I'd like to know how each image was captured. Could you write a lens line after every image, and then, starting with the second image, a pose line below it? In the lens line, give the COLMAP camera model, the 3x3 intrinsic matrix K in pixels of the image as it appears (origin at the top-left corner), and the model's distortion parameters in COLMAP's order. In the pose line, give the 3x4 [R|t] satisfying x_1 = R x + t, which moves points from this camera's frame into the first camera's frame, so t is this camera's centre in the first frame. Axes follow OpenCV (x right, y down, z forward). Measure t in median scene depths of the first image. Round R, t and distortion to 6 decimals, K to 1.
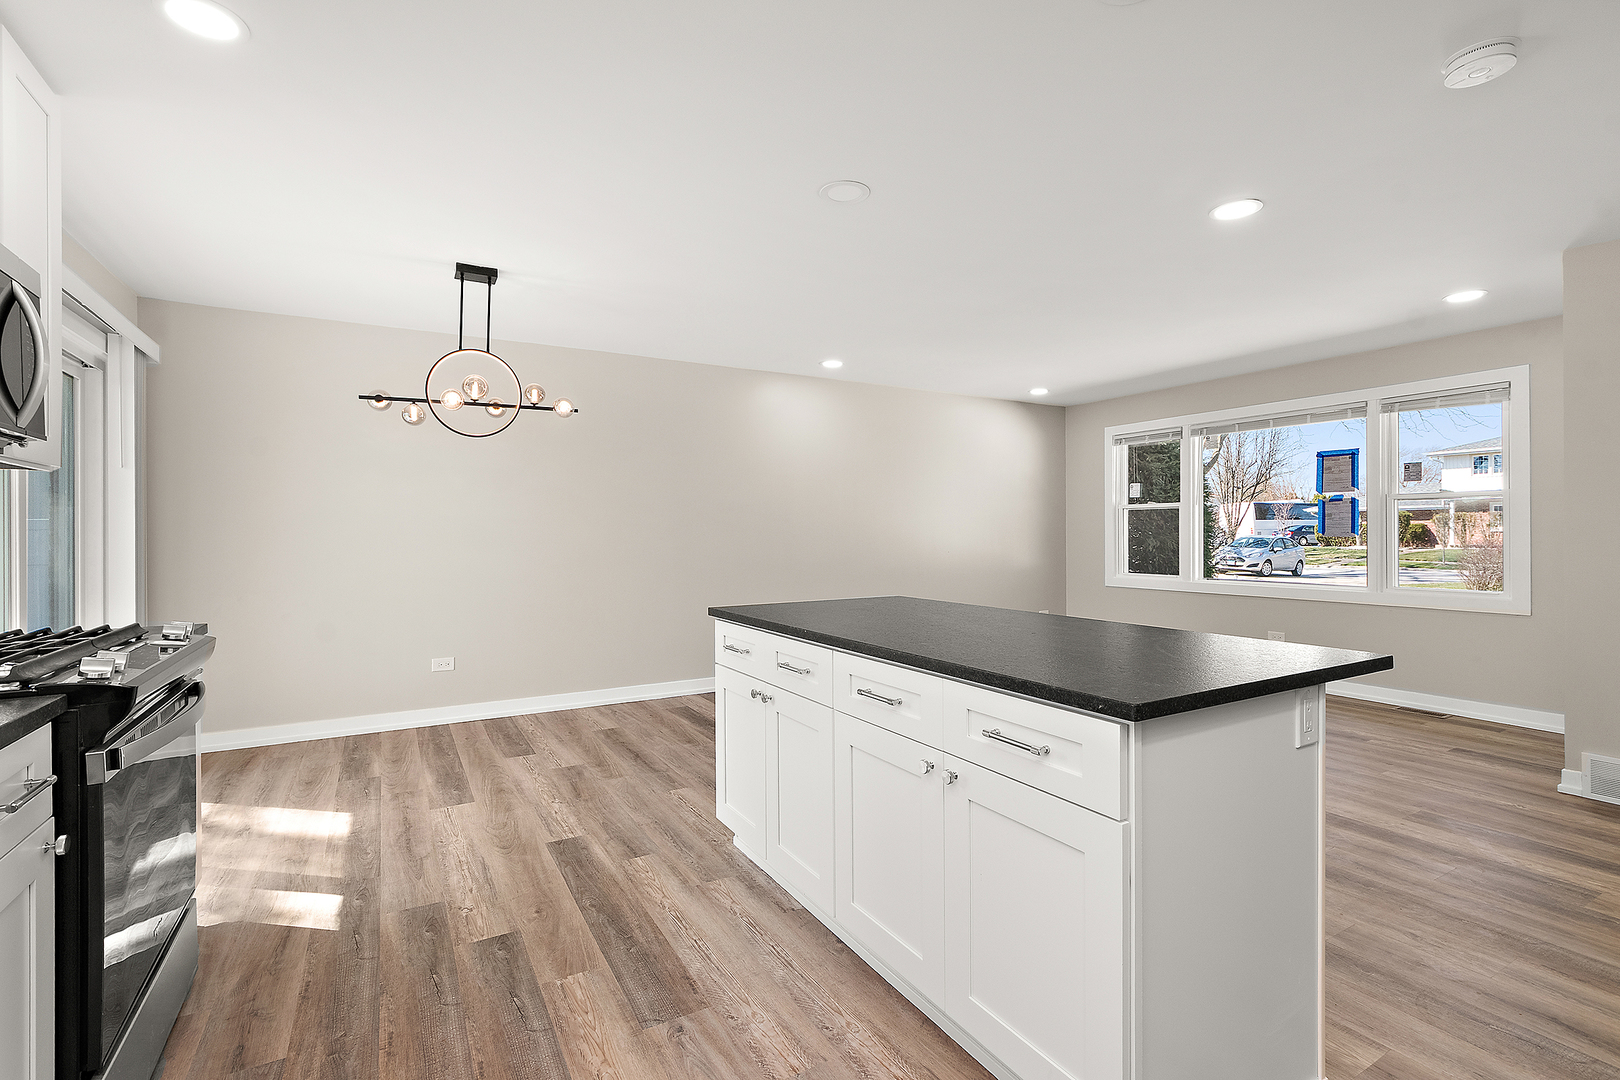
lens RADIAL K [[723.7, 0, 811.2], [0, 723.7, 545.0], [0, 0, 1]] dist [-0.002180, 0.001392]
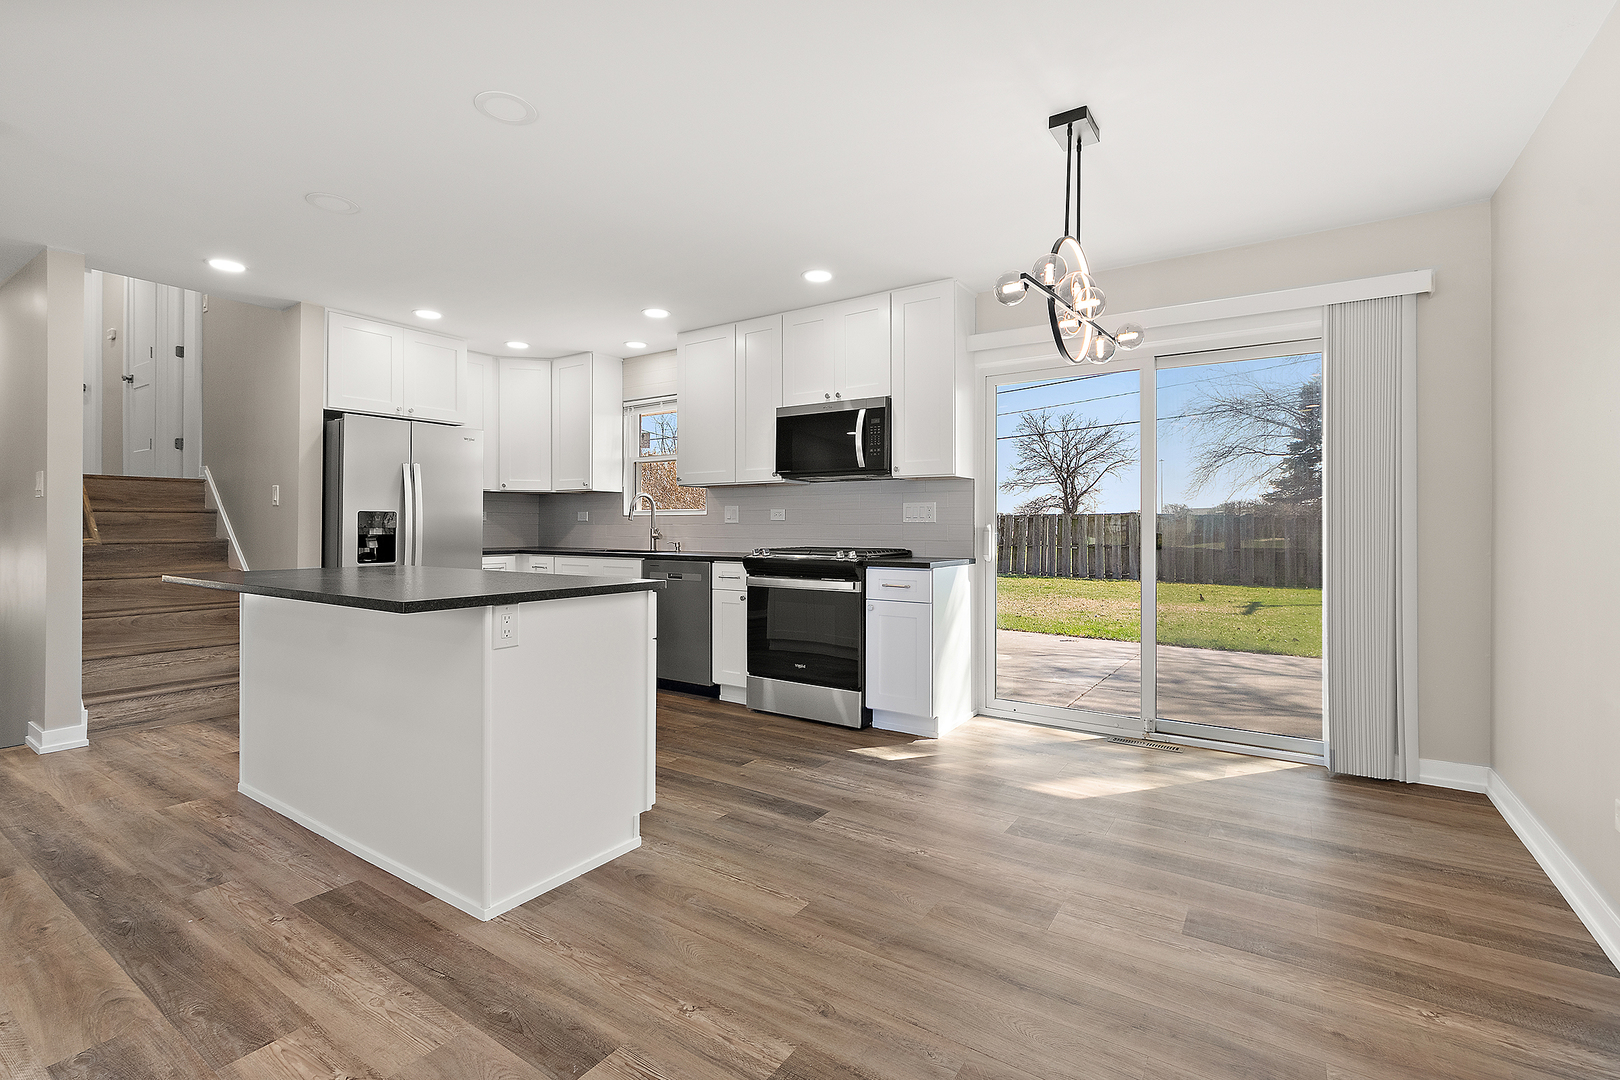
lens RADIAL K [[723.7, 0, 809.1], [0, 723.7, 531.9], [0, 0, 1]] dist [-0.002180, 0.001392]
pose [[-0.899274, 0.007260, -0.437325, 0.087456], [-0.004389, 0.999662, 0.025619, 0.000560], [0.437363, 0.024958, -0.898939, 1.743177]]
